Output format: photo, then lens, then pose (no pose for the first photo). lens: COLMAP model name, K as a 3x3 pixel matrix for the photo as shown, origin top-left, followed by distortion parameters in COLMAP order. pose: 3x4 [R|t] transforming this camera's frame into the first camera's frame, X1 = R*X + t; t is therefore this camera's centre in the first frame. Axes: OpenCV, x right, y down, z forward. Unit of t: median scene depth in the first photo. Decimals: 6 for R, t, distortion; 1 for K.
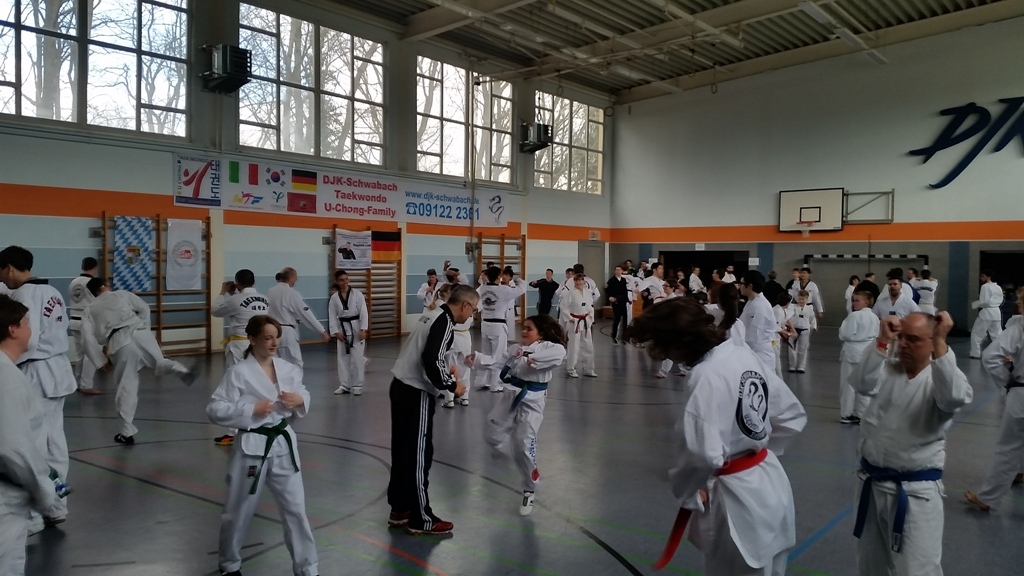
lens RADIAL K [[868.9, 0, 522.3], [0, 868.9, 289.2], [0, 0, 1]] dist [0.125023, -0.256314]
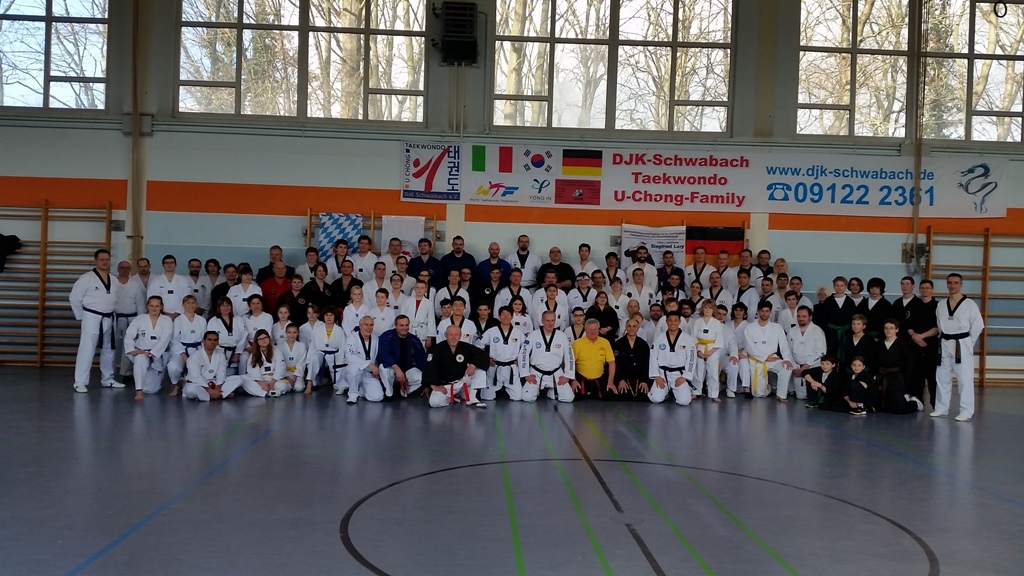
lens RADIAL K [[868.9, 0, 499.4], [0, 868.9, 320.5], [0, 0, 1]] dist [0.125023, -0.256314]
pose [[0.615063, 0.057903, -0.786349, 0.322034], [-0.044524, 0.998259, 0.038681, -0.011017], [0.787220, 0.011220, 0.616570, 0.466364]]
